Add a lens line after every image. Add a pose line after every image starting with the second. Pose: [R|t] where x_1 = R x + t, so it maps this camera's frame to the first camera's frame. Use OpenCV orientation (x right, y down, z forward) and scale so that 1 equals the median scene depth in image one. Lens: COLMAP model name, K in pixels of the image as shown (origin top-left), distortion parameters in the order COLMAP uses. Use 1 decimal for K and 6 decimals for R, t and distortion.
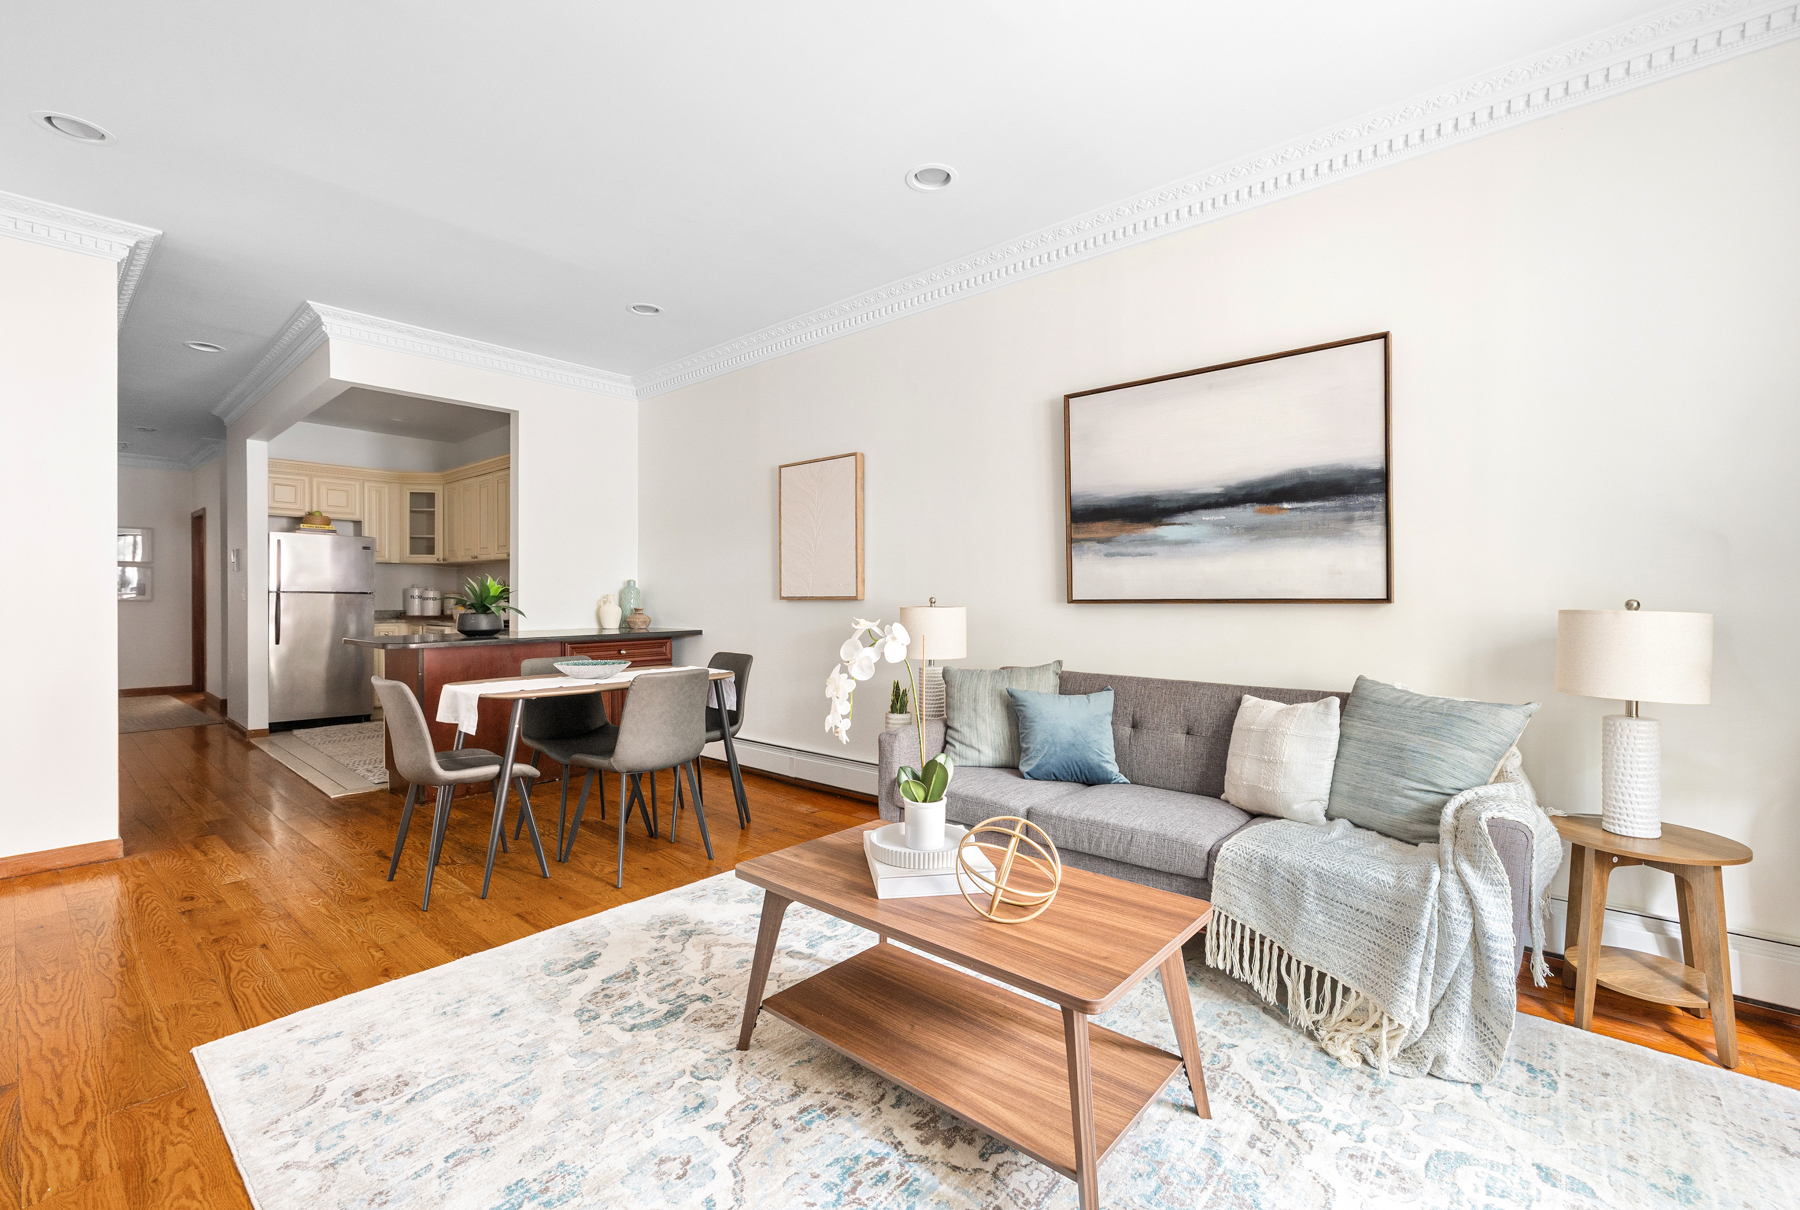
lens RADIAL K [[772.8, 0, 920.0], [0, 772.8, 599.2], [0, 0, 1]] dist [0.000382, 0.000329]
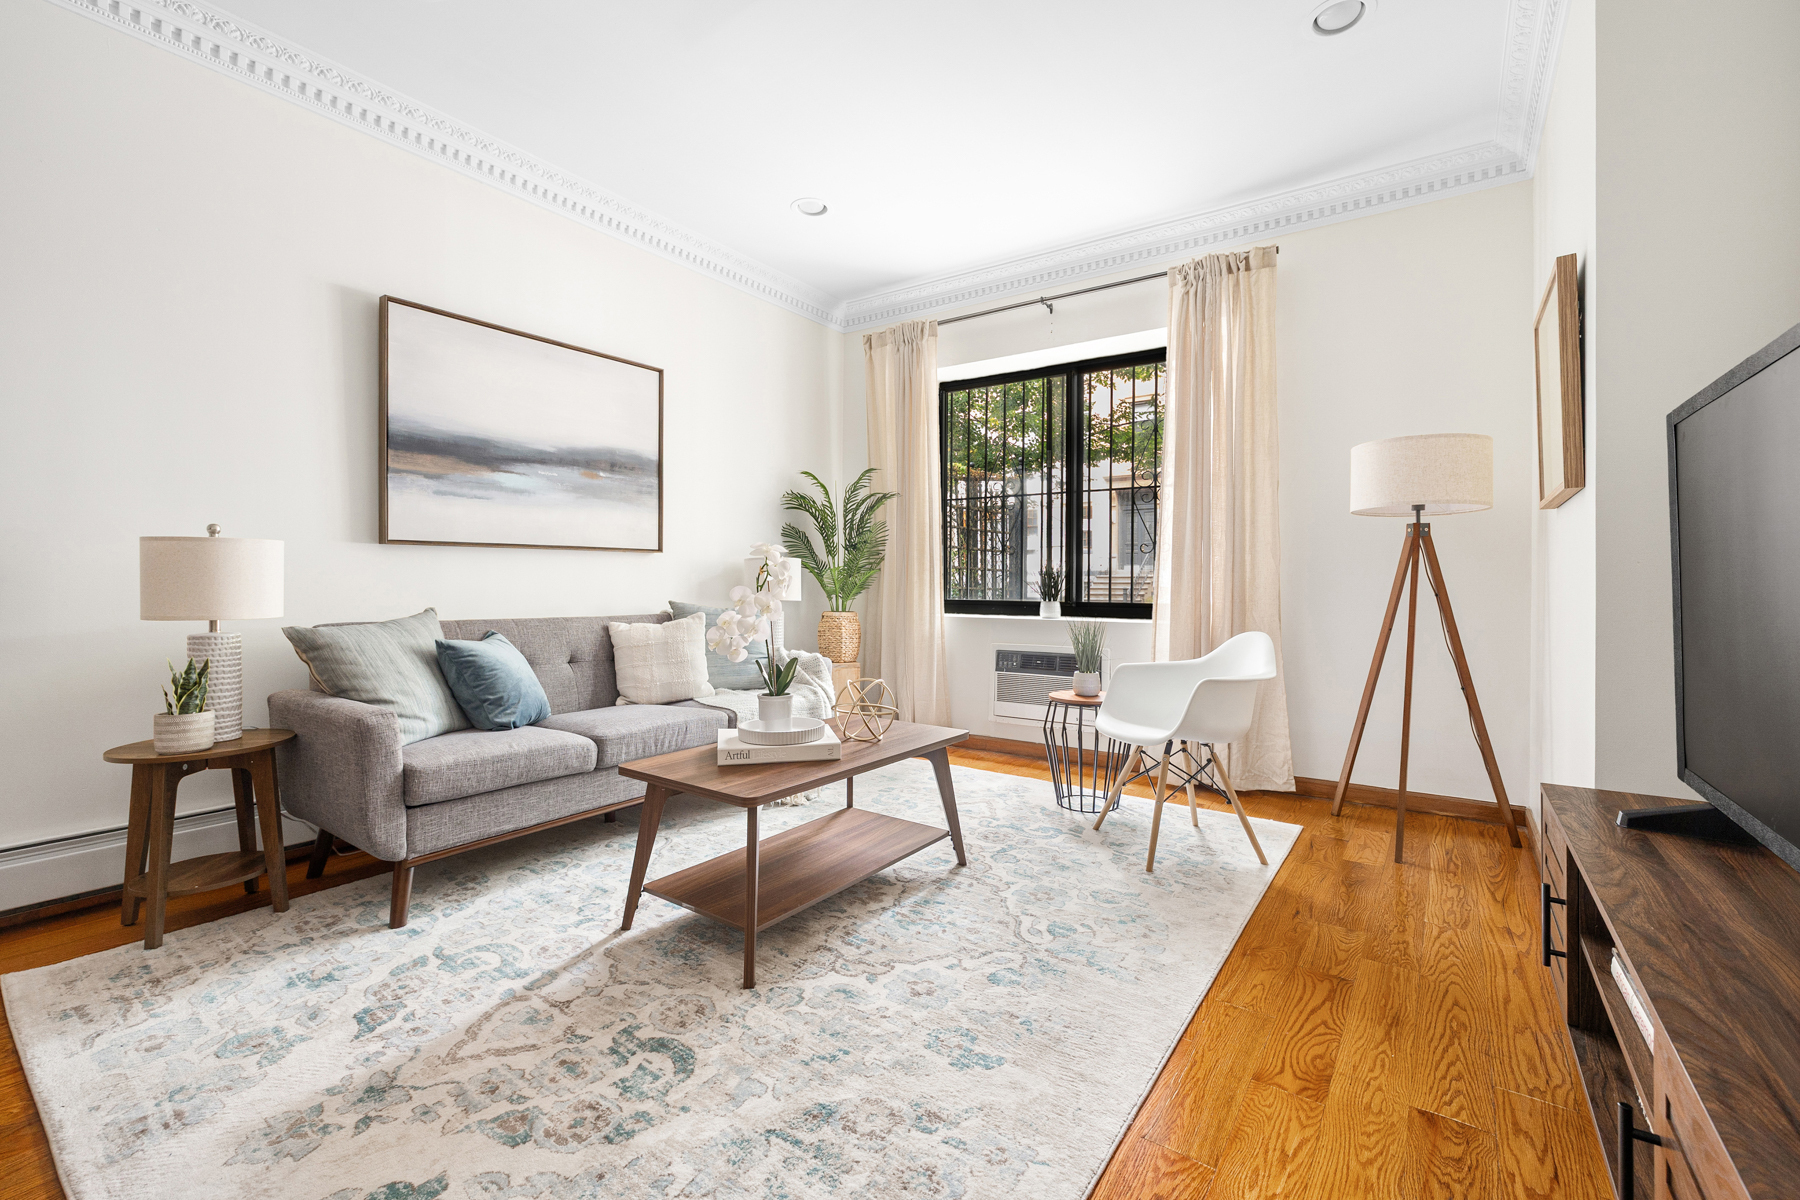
lens RADIAL K [[747.6, 0, 902.5], [0, 747.6, 590.9], [0, 0, 1]] dist [0.003414, 0.000239]
pose [[-0.073437, -0.015206, 0.997184, -0.749702], [-0.001928, 0.999884, 0.015105, 0.048810], [-0.997298, -0.000813, -0.073458, 0.567306]]
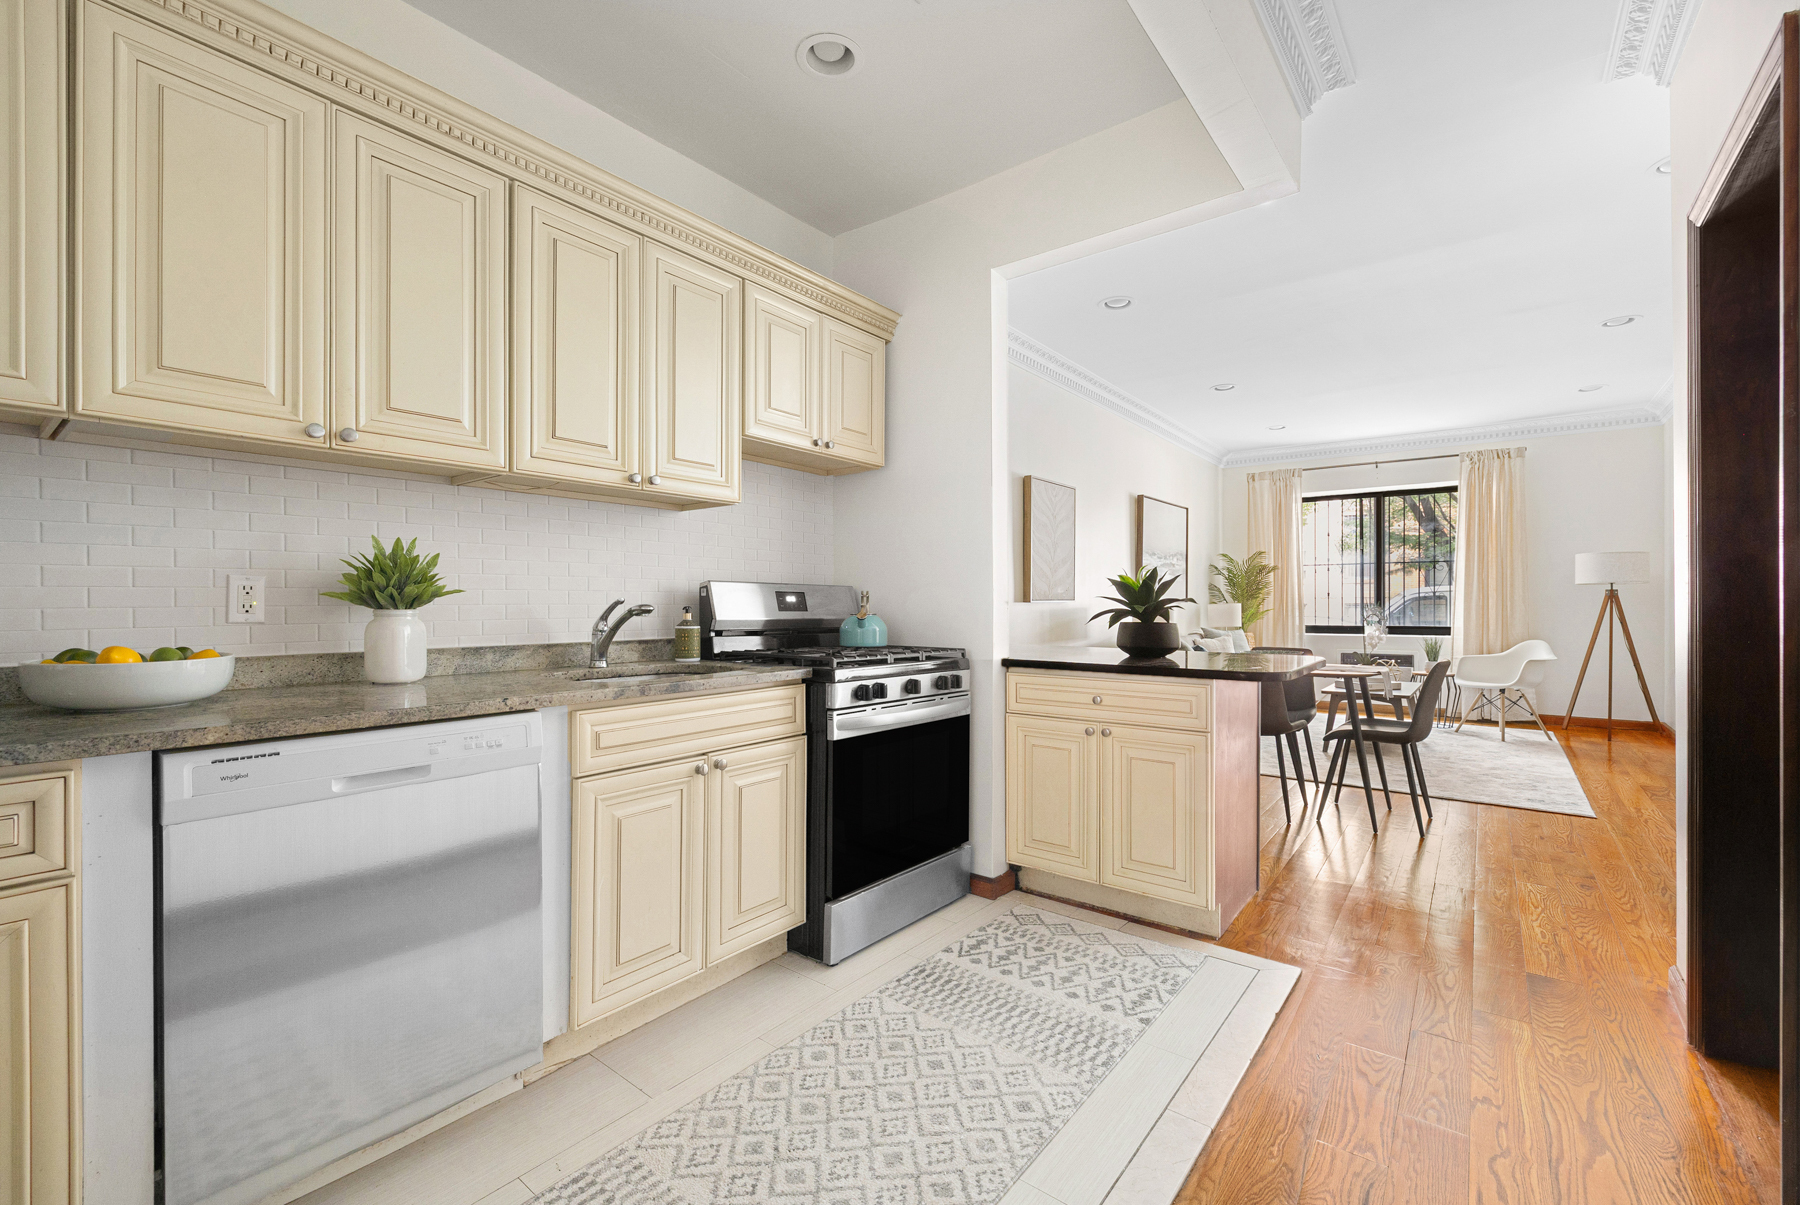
lens RADIAL K [[748.0, 0, 900.0], [0, 748.0, 602.5], [0, 0, 1]] dist [0.002009, 0.000179]
pose [[-0.032568, -0.001490, 0.999468, -1.853232], [0.004949, 0.999986, 0.001652, -0.002373], [-0.999457, 0.005001, -0.032560, 1.885072]]
